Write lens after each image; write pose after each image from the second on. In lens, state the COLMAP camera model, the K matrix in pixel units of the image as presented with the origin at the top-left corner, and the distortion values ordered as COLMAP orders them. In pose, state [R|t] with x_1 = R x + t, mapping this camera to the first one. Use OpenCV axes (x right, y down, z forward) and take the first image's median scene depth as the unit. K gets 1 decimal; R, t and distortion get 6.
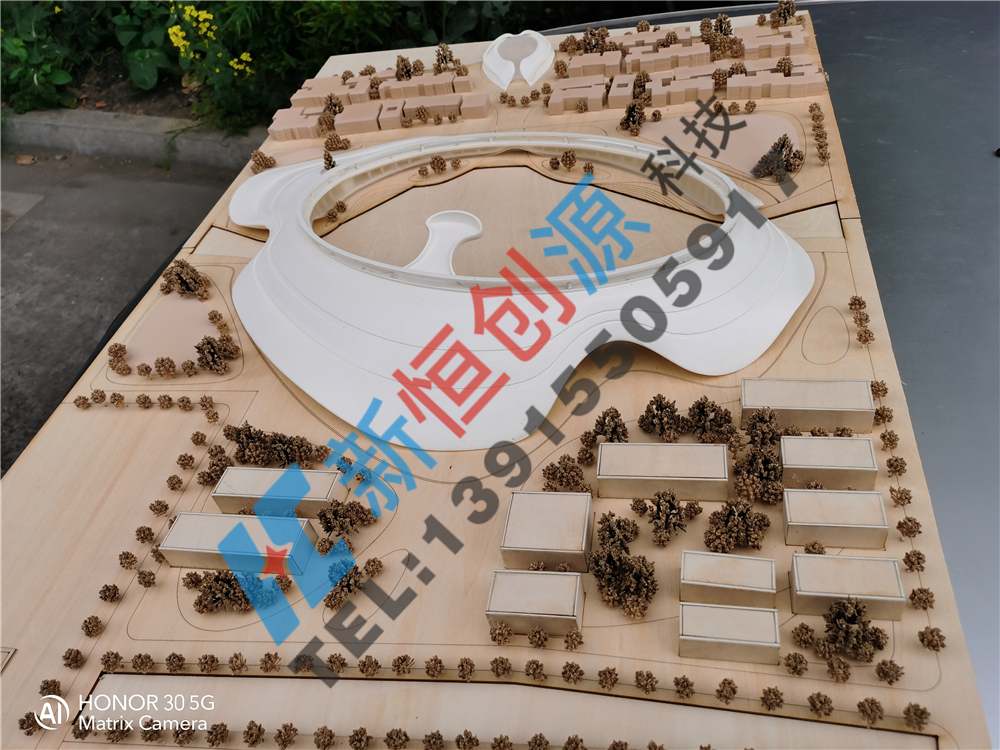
lens RADIAL K [[769.8, 0, 500.0], [0, 769.8, 375.0], [0, 0, 1]] dist [0.011599, 0.003861]
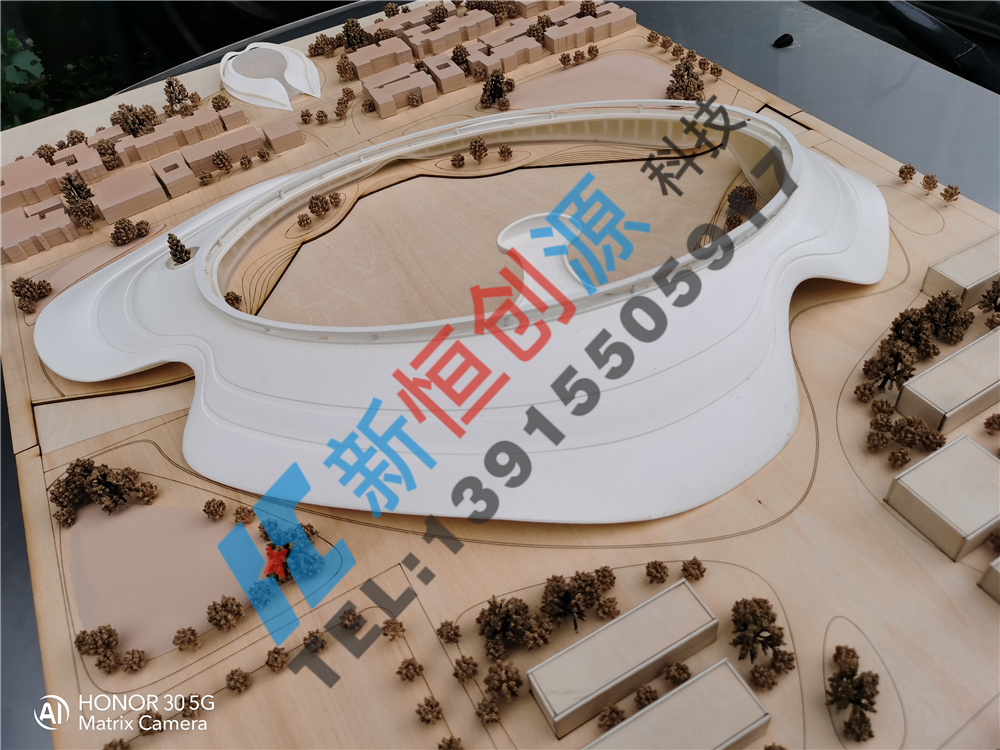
lens RADIAL K [[771.8, 0, 500.0], [0, 771.8, 375.0], [0, 0, 1]] dist [0.049865, -0.057613]
pose [[0.773510, -0.401324, 0.490532, -0.378362], [0.421502, 0.903743, 0.074729, -0.102347], [-0.473305, 0.148956, 0.868213, 0.269154]]
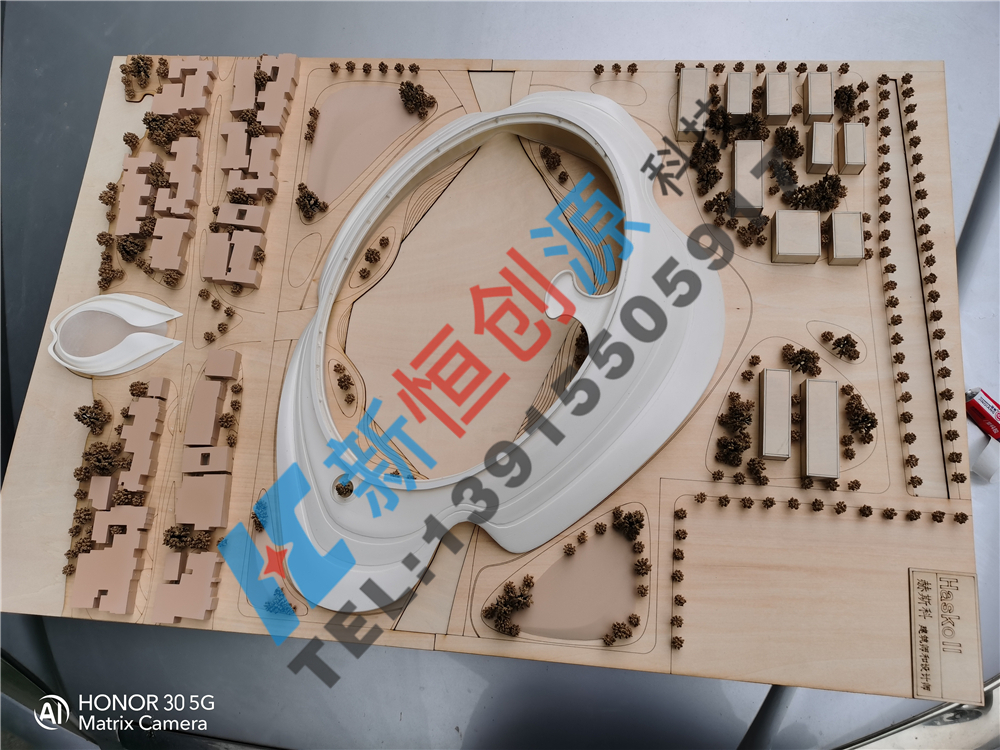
lens RADIAL K [[771.8, 0, 500.0], [0, 771.8, 375.0], [0, 0, 1]] dist [0.049865, -0.057613]
pose [[-0.080746, -0.894044, 0.440643, -0.510633], [0.764192, 0.228295, 0.603235, -0.702442], [-0.639915, 0.385444, 0.664787, 0.214518]]
